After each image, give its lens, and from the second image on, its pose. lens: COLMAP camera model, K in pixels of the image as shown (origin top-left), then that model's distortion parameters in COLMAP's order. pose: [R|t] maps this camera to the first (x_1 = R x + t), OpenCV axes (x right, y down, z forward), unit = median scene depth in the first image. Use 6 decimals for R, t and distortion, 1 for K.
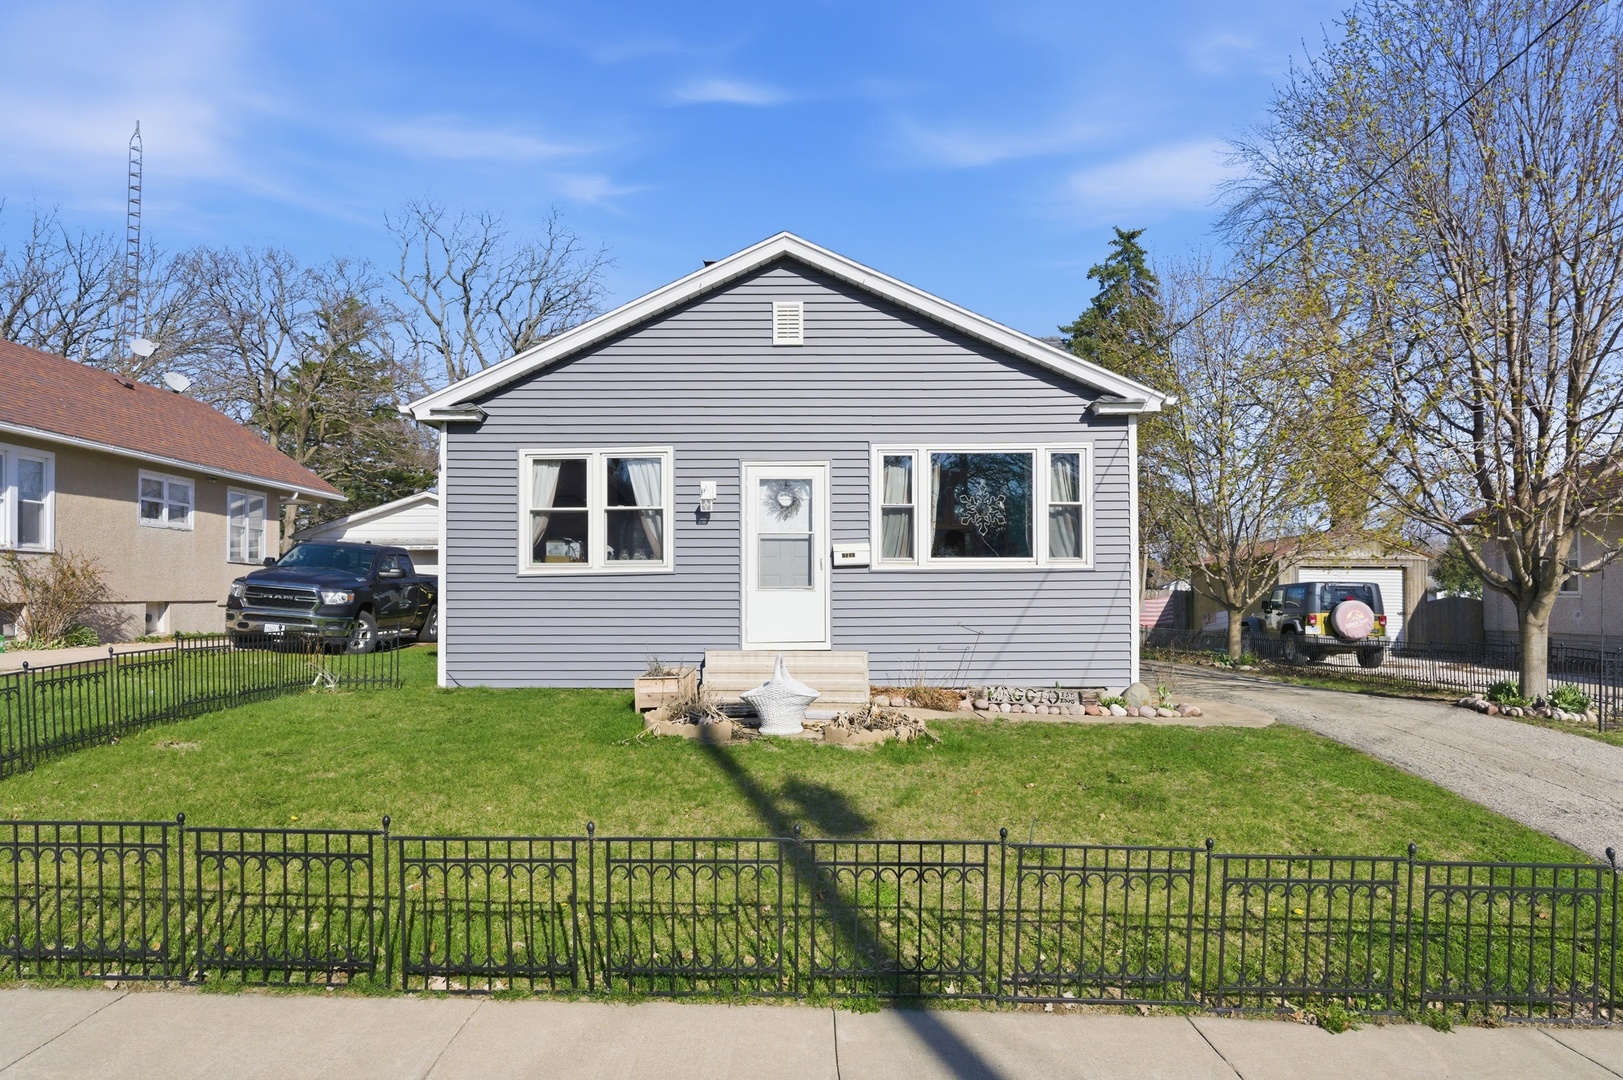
lens RADIAL K [[1019.8, 0, 813.2], [0, 1019.8, 566.6], [0, 0, 1]] dist [0.000245, 0.000830]
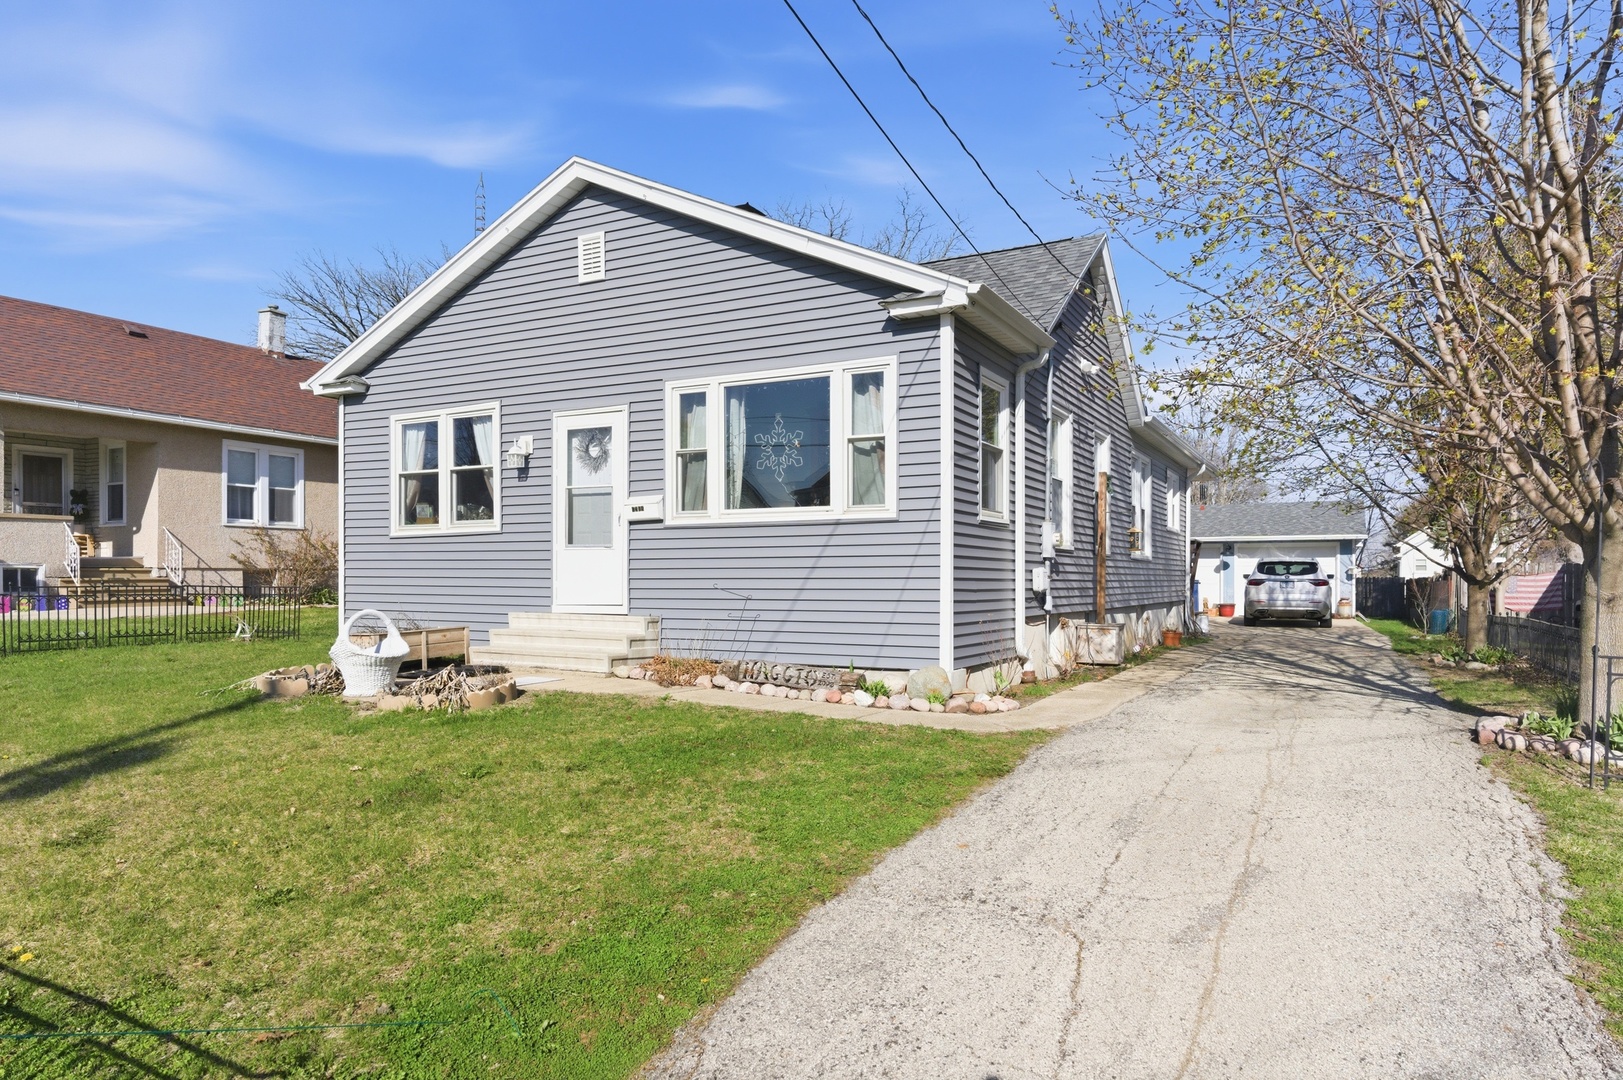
lens RADIAL K [[1019.8, 0, 813.2], [0, 1019.8, 566.6], [0, 0, 1]] dist [0.000245, 0.000830]
pose [[0.881867, 0.000106, -0.471498, 0.583925], [0.007910, 0.999856, 0.015020, 0.026718], [0.471432, -0.016975, 0.881739, 0.282162]]
